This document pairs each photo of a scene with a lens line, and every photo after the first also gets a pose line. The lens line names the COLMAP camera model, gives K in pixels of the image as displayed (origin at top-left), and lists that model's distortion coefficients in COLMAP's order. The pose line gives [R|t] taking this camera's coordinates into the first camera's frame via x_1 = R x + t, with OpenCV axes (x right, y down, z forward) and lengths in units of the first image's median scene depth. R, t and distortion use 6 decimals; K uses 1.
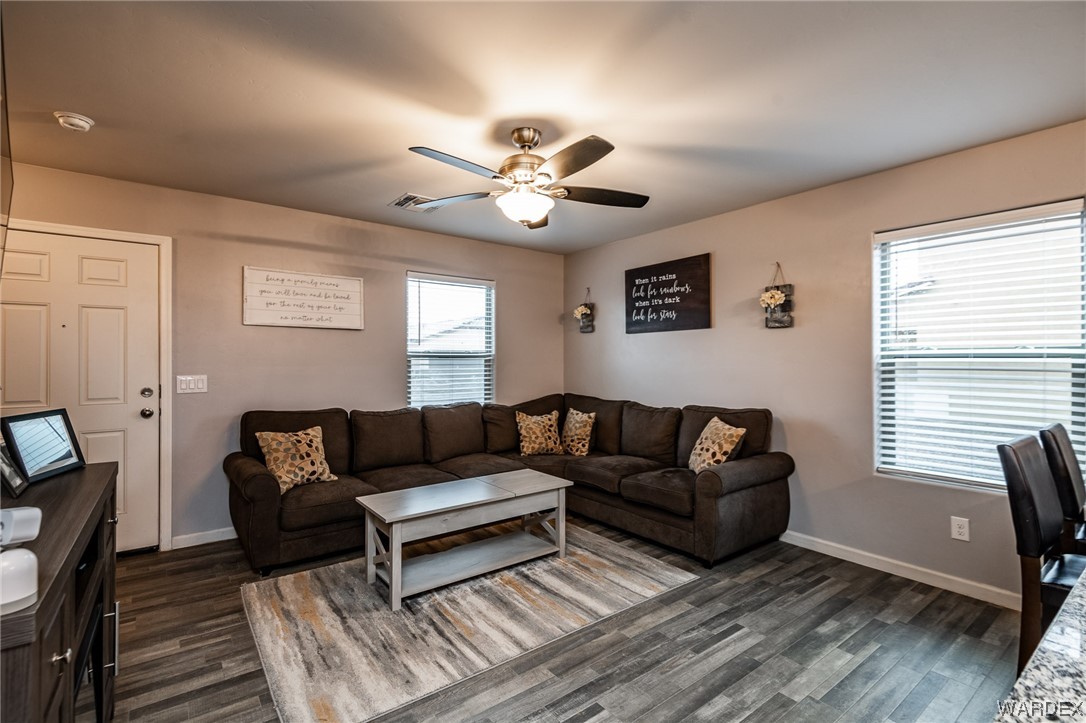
lens RADIAL K [[489.0, 0, 543.0], [0, 489.0, 358.4], [0, 0, 1]] dist [0.029128, -0.021765]
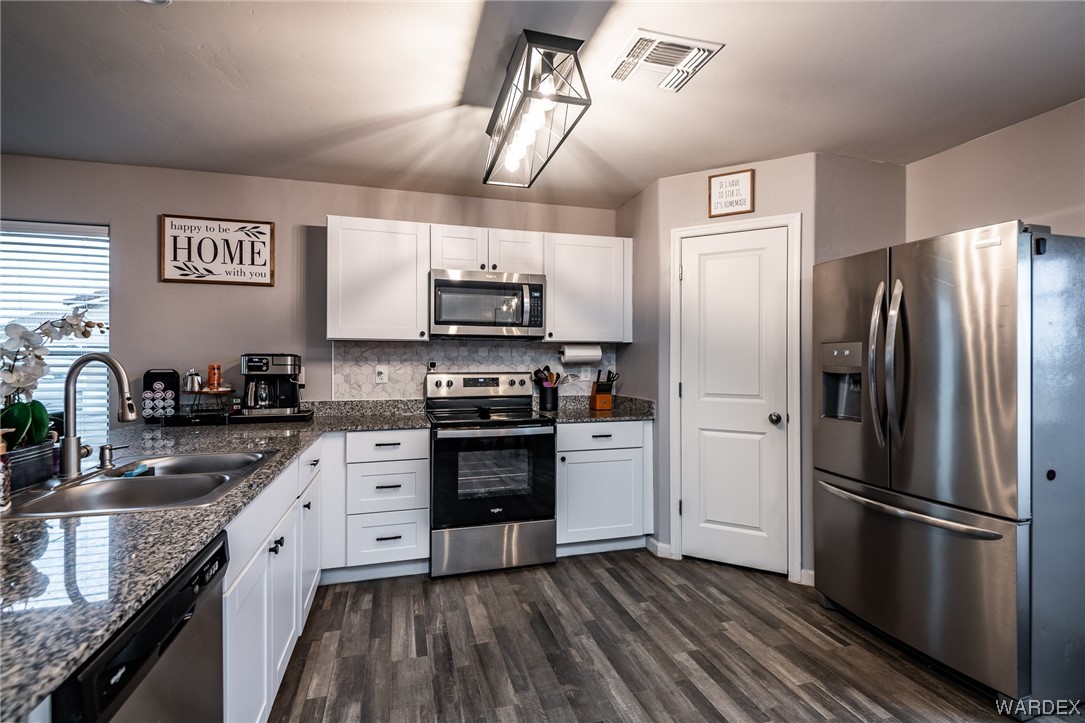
lens RADIAL K [[515.9, 0, 542.9], [0, 515.9, 358.8], [0, 0, 1]] dist [0.063066, -0.056300]
pose [[0.356311, -0.002026, 0.934365, 0.176454], [-0.001452, 0.999995, 0.002722, 0.001610], [-0.934366, -0.002326, 0.356306, -0.337755]]
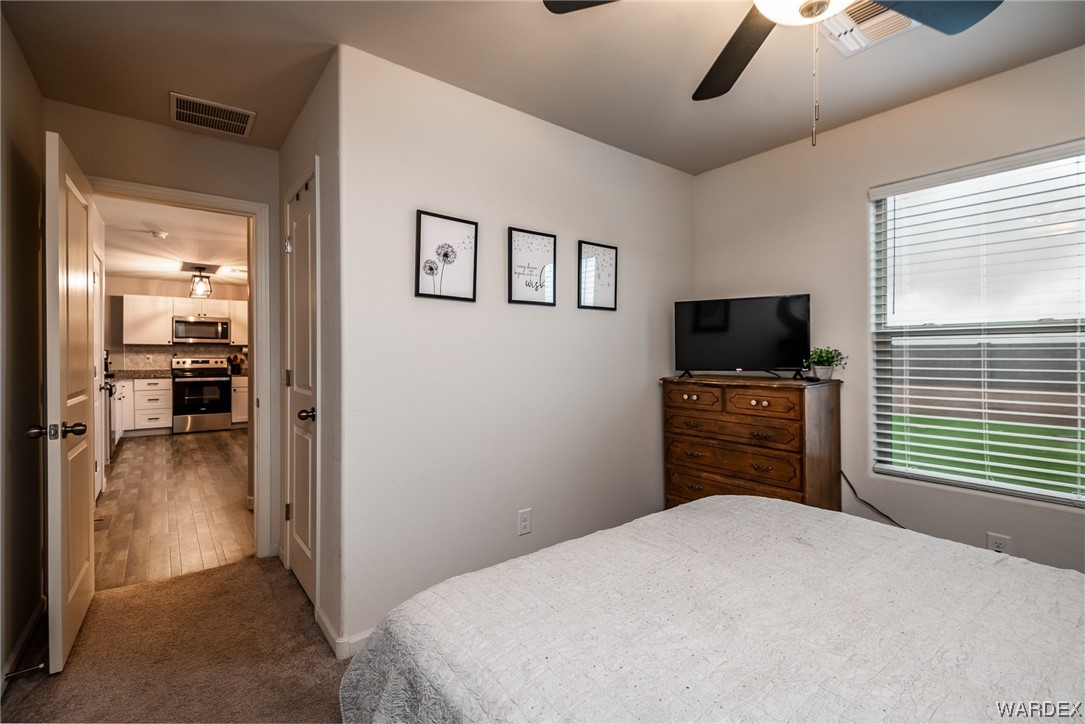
lens RADIAL K [[488.5, 0, 542.5], [0, 488.5, 358.9], [0, 0, 1]] dist [0.029128, -0.021765]
pose [[-0.018757, -0.010920, 0.999764, -1.335192], [-0.000719, 0.999940, 0.010908, 0.010774], [-0.999824, -0.000514, -0.018763, -1.481666]]
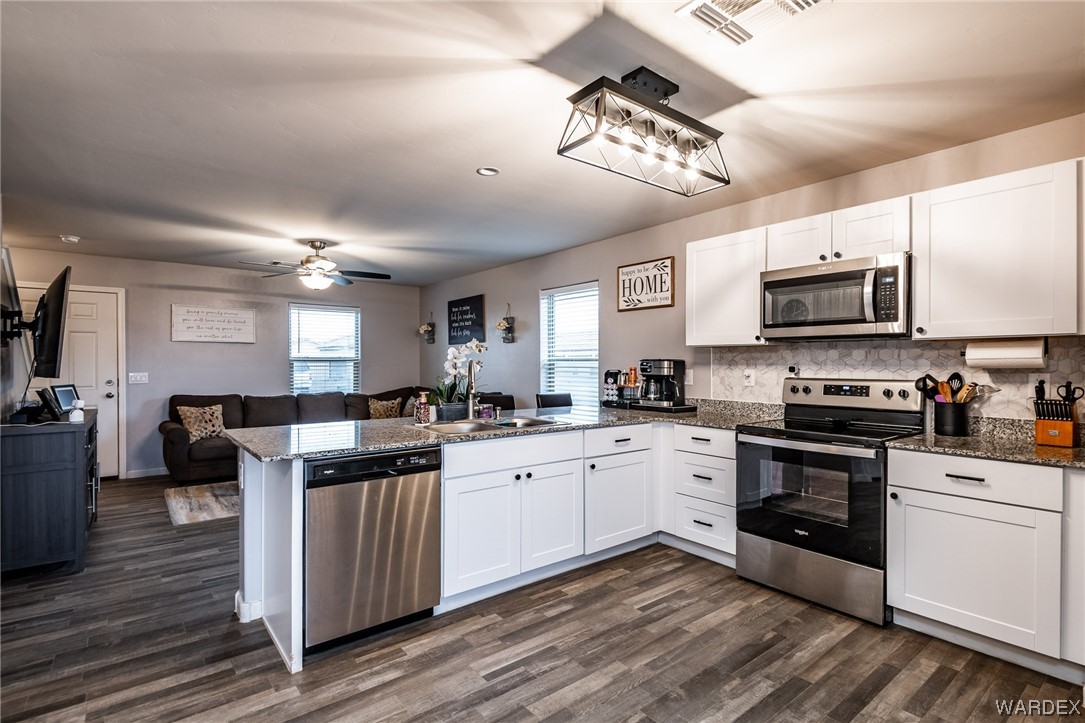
lens RADIAL K [[512.4, 0, 548.2], [0, 512.4, 364.1], [0, 0, 1]] dist [0.041534, -0.028033]
pose [[0.999578, -0.002360, 0.028938, 0.580510], [0.002247, 0.999990, 0.003937, 0.002184], [-0.028946, -0.003870, 0.999573, -0.740189]]
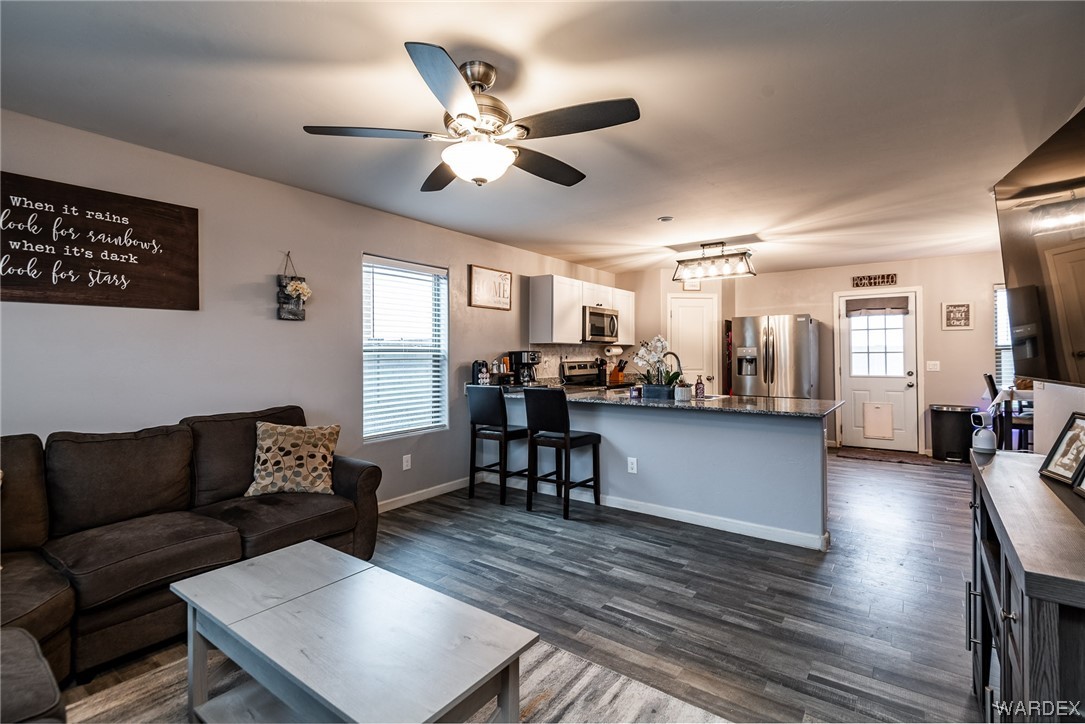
lens RADIAL K [[496.9, 0, 546.4], [0, 496.9, 354.0], [0, 0, 1]] dist [0.027728, -0.023287]
pose [[-0.280935, -0.000008, 0.959727, -0.621693], [0.000907, 1.000000, 0.000274, 0.005068], [-0.959726, 0.000948, -0.280935, 0.822540]]
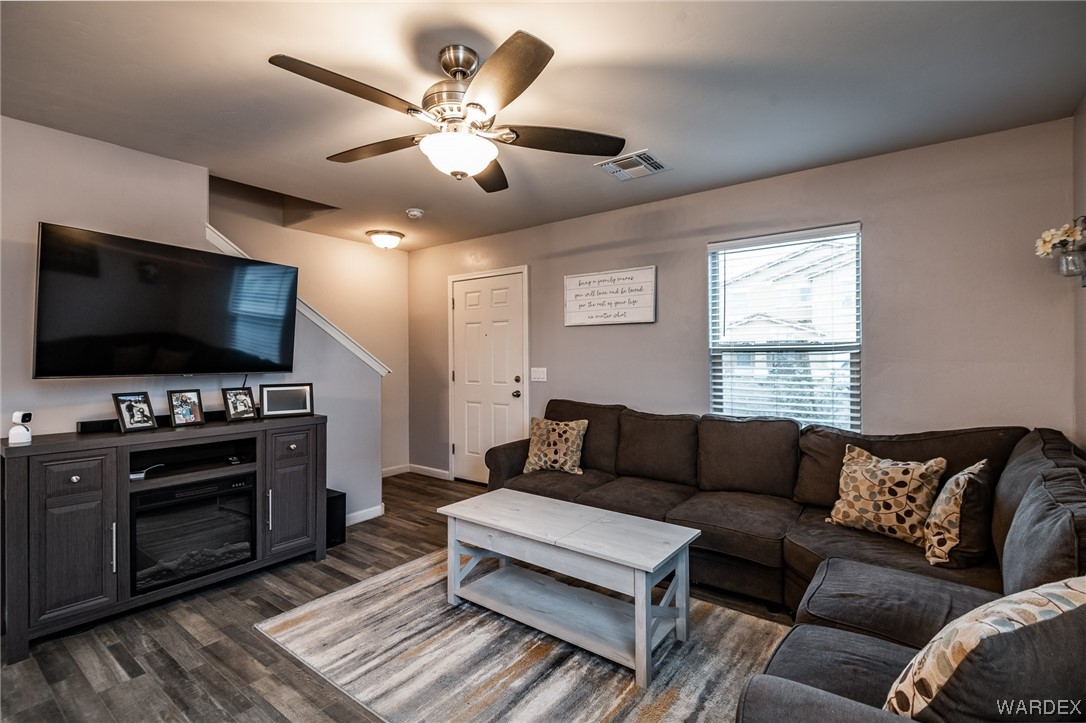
lens RADIAL K [[498.5, 0, 564.0], [0, 498.5, 358.1], [0, 0, 1]] dist [0.047942, -0.023732]
pose [[0.284112, 0.001632, -0.958790, 0.556741], [0.005624, 0.999979, 0.003369, 0.004333], [0.958775, -0.006350, 0.284096, 0.682237]]
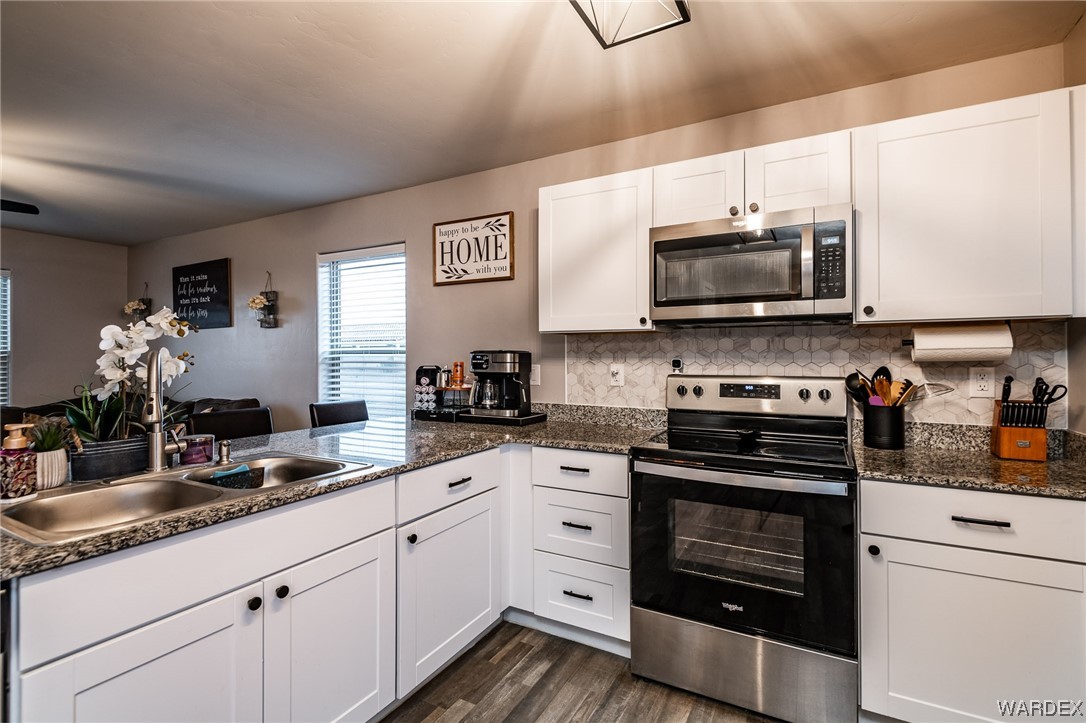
lens RADIAL K [[501.5, 0, 534.5], [0, 501.5, 351.9], [0, 0, 1]] dist [0.039833, -0.023650]
pose [[0.917272, -0.002698, 0.398252, 0.595947], [0.004948, 0.999977, -0.004623, 0.002550], [-0.398230, 0.006211, 0.917264, -0.347691]]
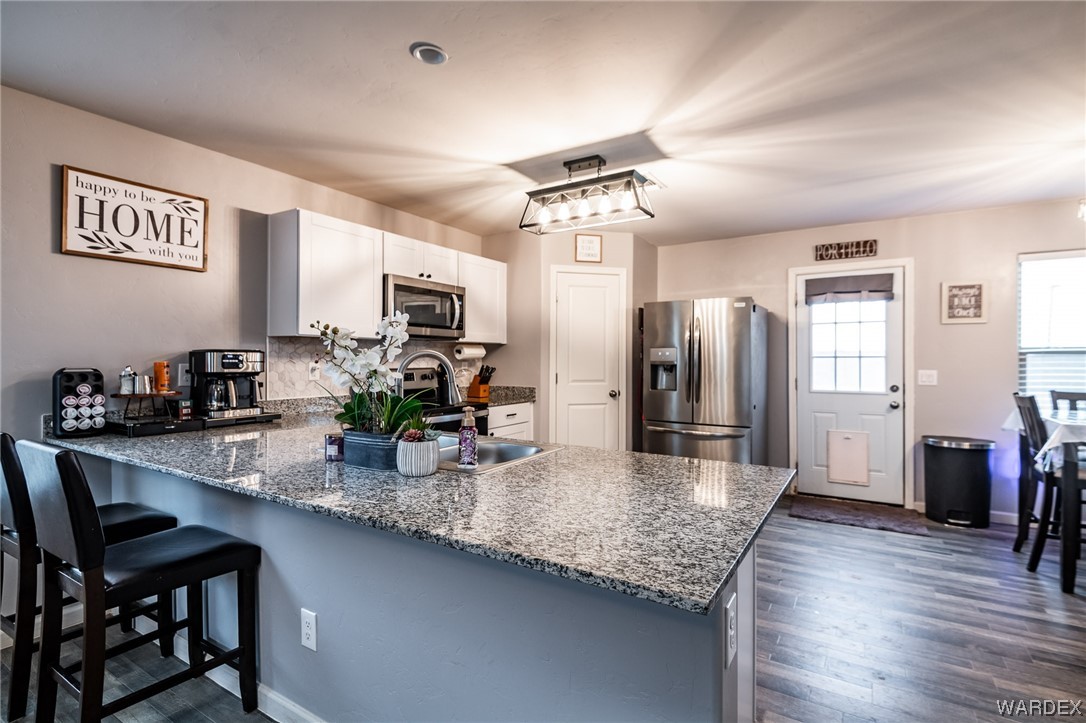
lens RADIAL K [[515.2, 0, 575.1], [0, 515.2, 364.0], [0, 0, 1]] dist [0.029266, -0.020054]
pose [[-0.391783, -0.014754, 0.919939, -0.114878], [-0.005462, 0.999891, 0.013710, 0.004629], [-0.920042, 0.000347, -0.391821, 0.265141]]
